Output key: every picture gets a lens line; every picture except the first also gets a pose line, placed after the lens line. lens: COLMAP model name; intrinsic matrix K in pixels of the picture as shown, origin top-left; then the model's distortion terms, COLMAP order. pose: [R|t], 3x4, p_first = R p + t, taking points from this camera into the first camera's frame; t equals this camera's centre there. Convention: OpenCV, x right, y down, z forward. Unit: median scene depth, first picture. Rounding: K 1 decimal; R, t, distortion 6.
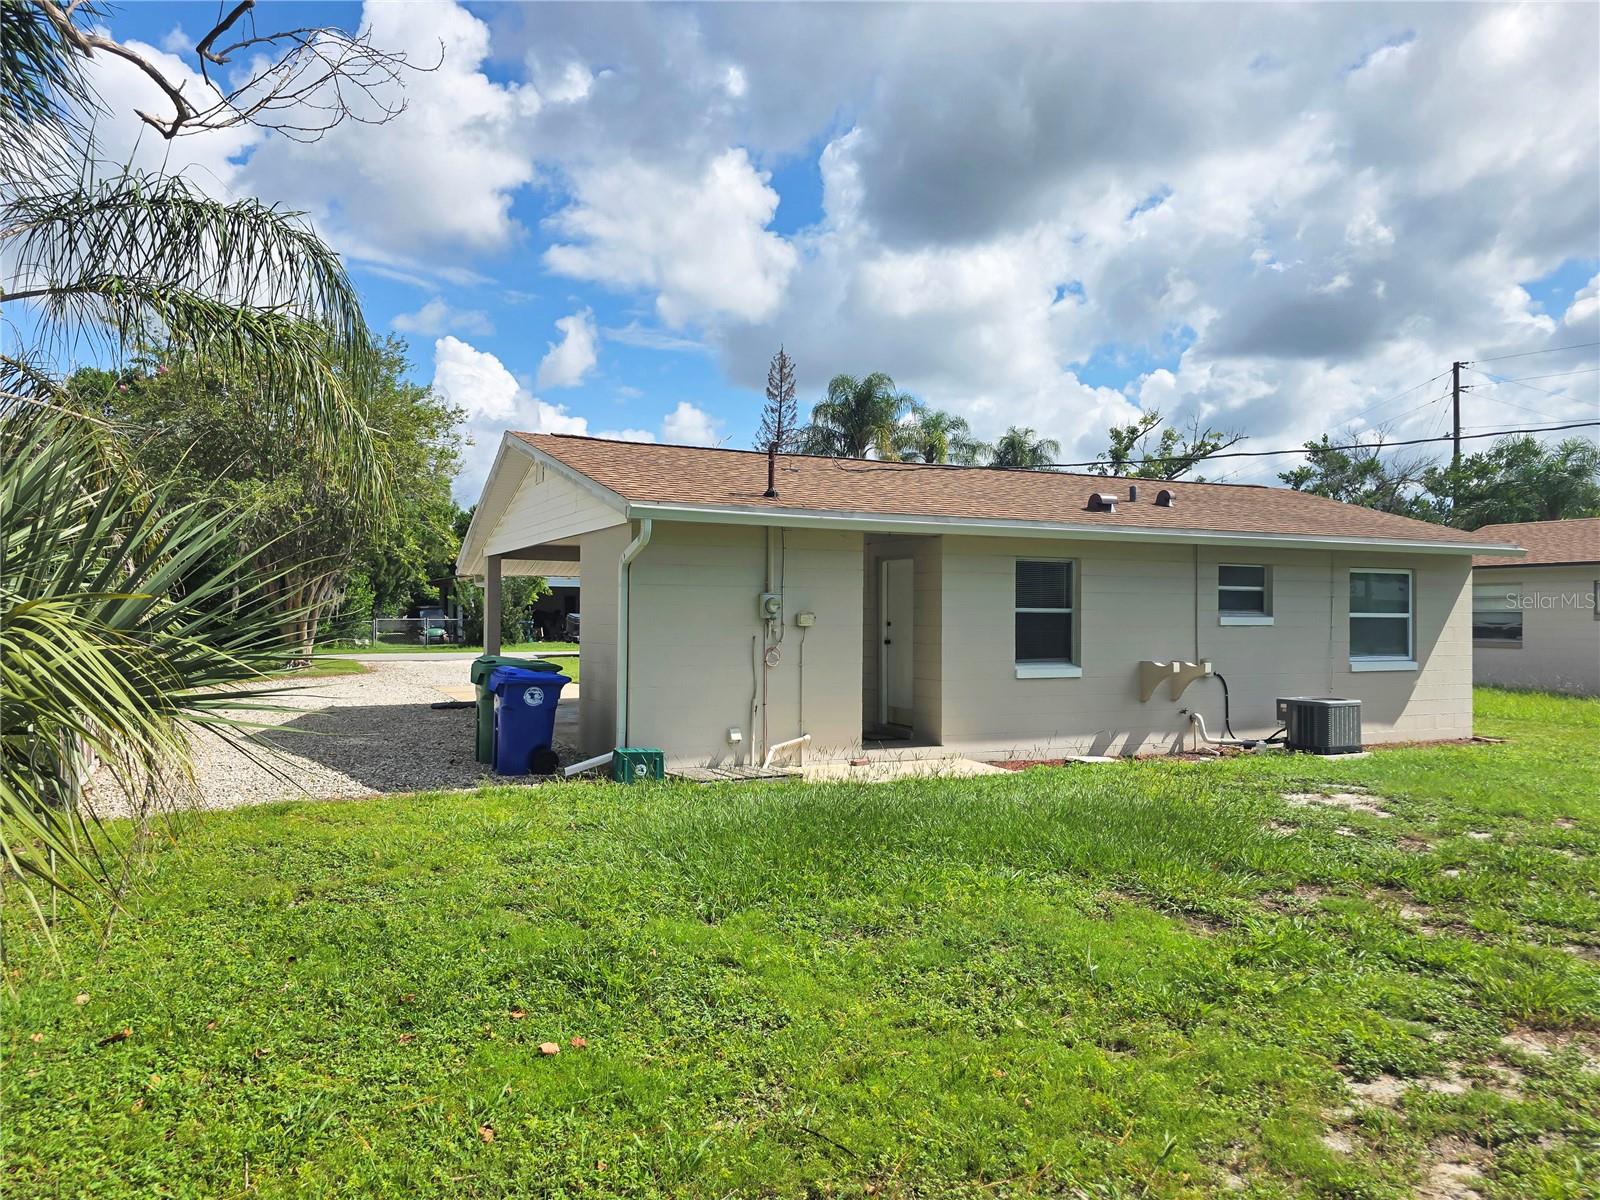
lens RADIAL K [[1132.2, 0, 734.0], [0, 1132.2, 601.4], [0, 0, 1]] dist [0.057571, -0.096958]
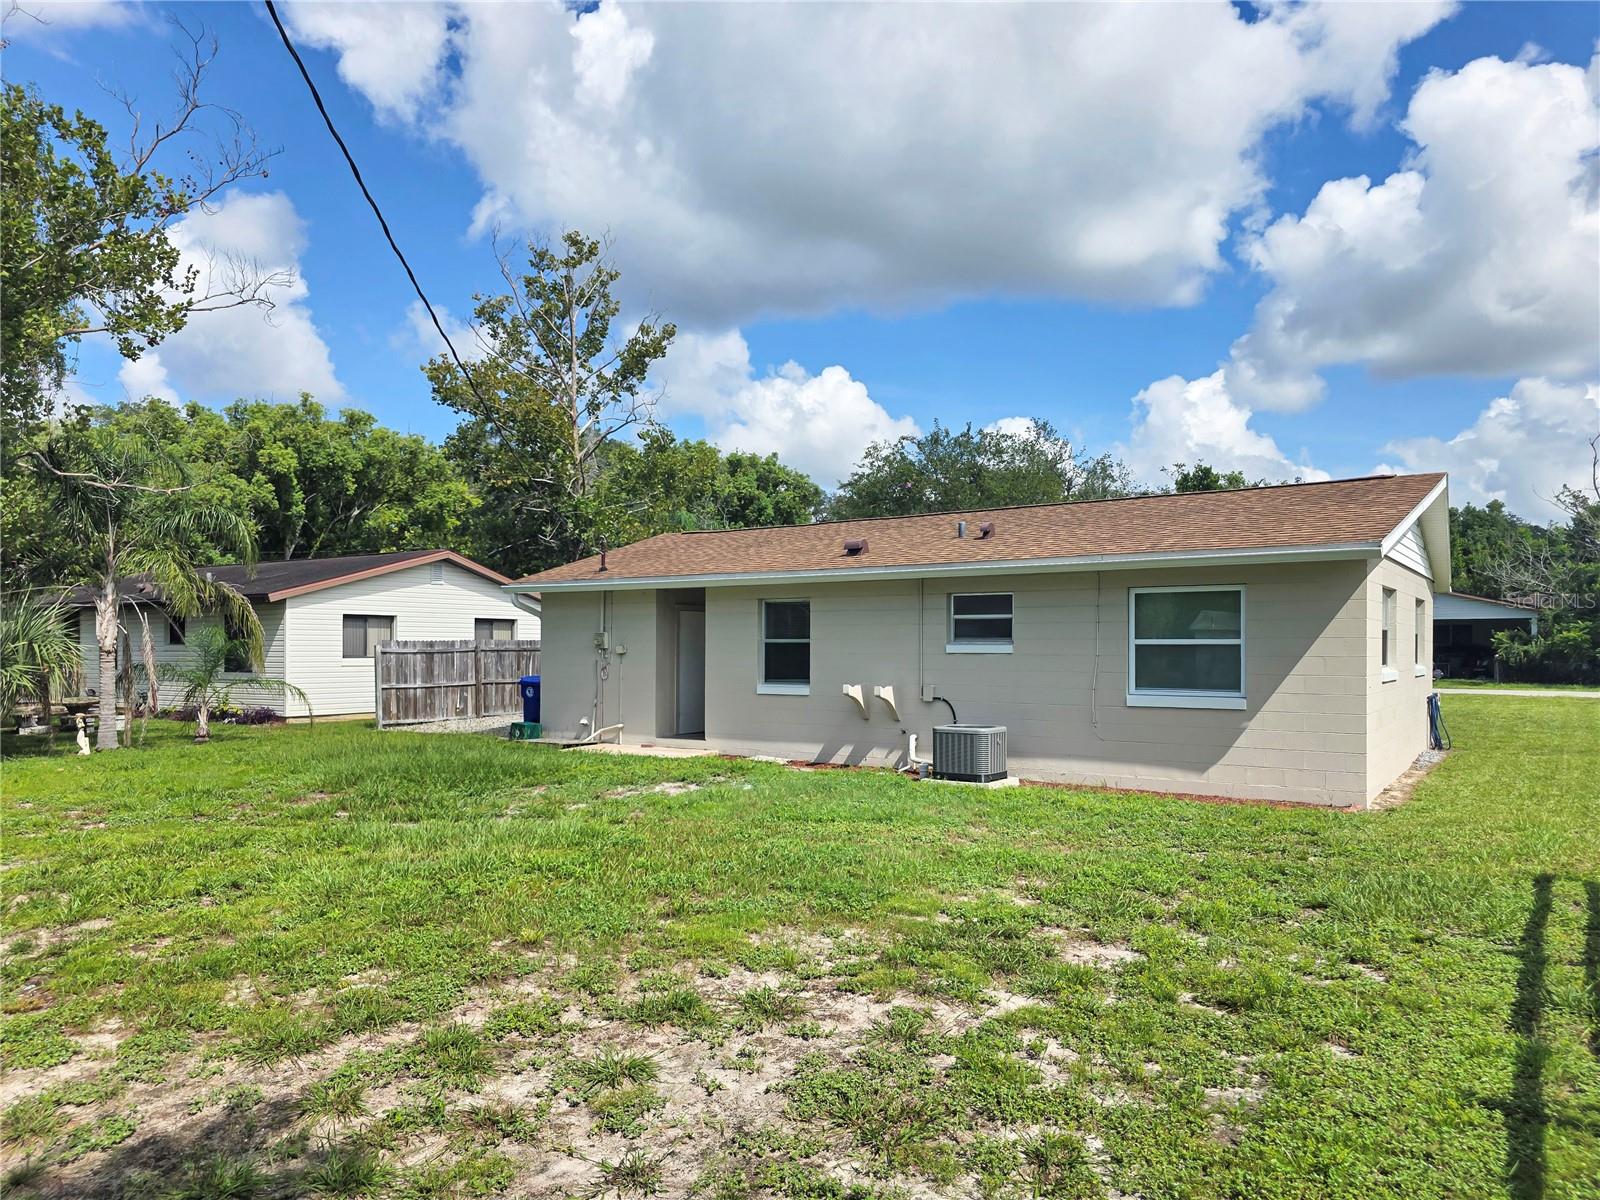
lens RADIAL K [[1093.2, 0, 801.9], [0, 1093.2, 630.6], [0, 0, 1]] dist [0.068435, -0.002034]
pose [[0.523477, -0.019972, -0.851806, 1.268932], [0.012066, 0.999799, -0.016027, 0.015545], [0.851955, -0.001888, 0.523612, 0.376966]]
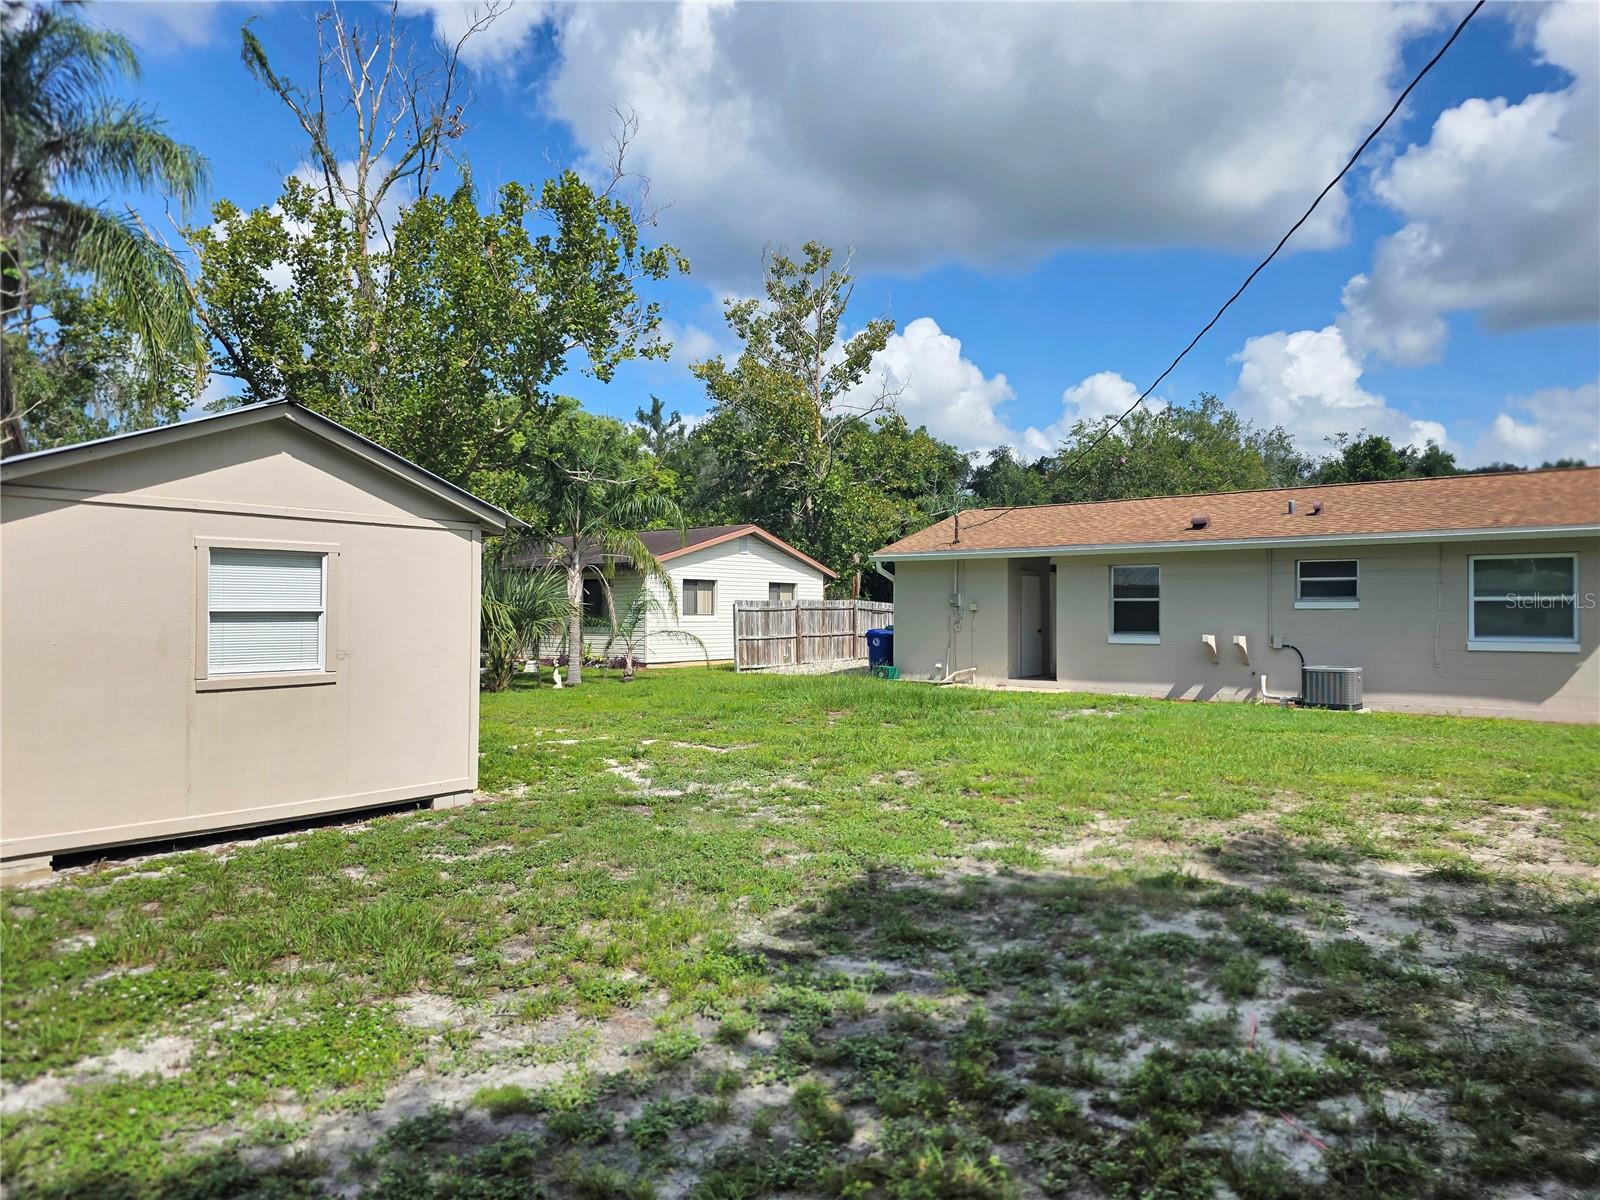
lens RADIAL K [[1071.8, 0, 780.0], [0, 1071.8, 606.2], [0, 0, 1]] dist [0.076853, -0.073580]
pose [[0.439176, -0.010689, -0.898337, 1.335240], [0.011764, 0.999912, -0.006146, 0.019591], [0.898324, -0.007869, 0.439263, -0.068105]]
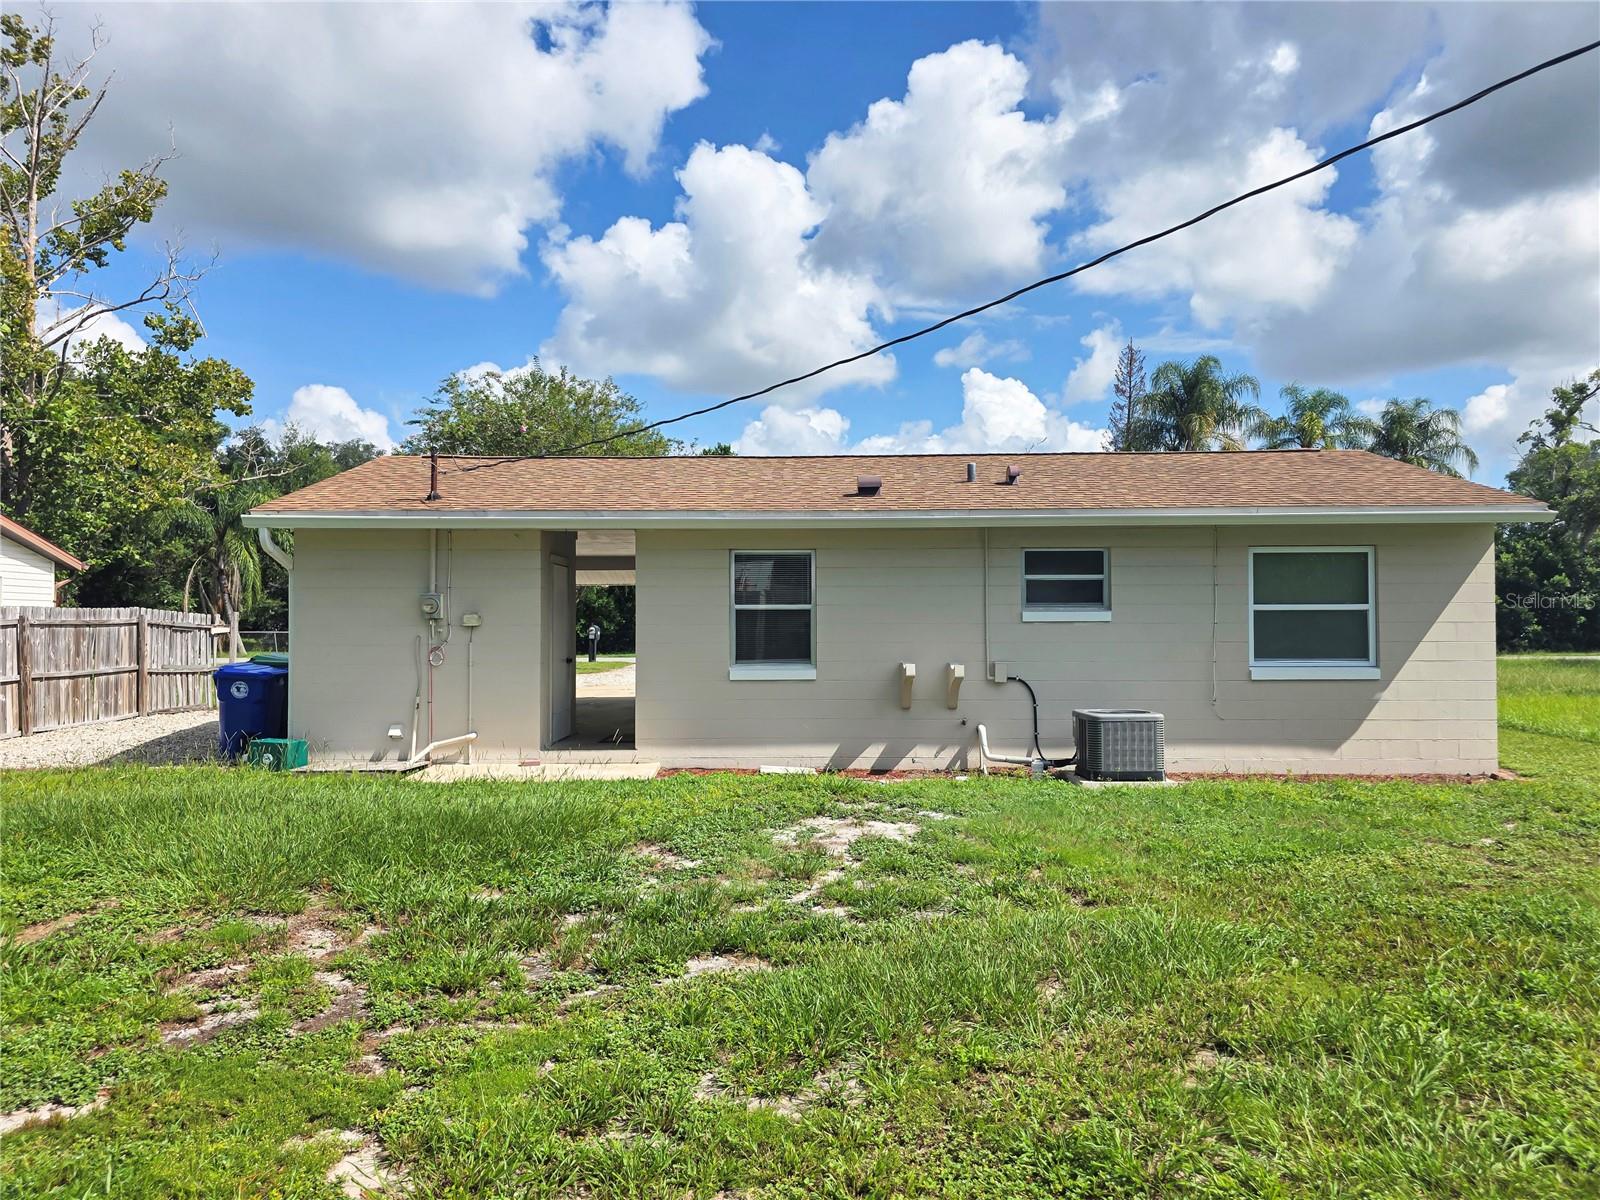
lens RADIAL K [[1071.8, 0, 780.0], [0, 1071.8, 606.2], [0, 0, 1]] dist [0.076853, -0.073580]
pose [[0.907013, -0.016554, -0.420777, 0.626887], [0.014248, 0.999861, -0.008623, 0.014403], [0.420862, 0.001826, 0.907123, 0.210369]]
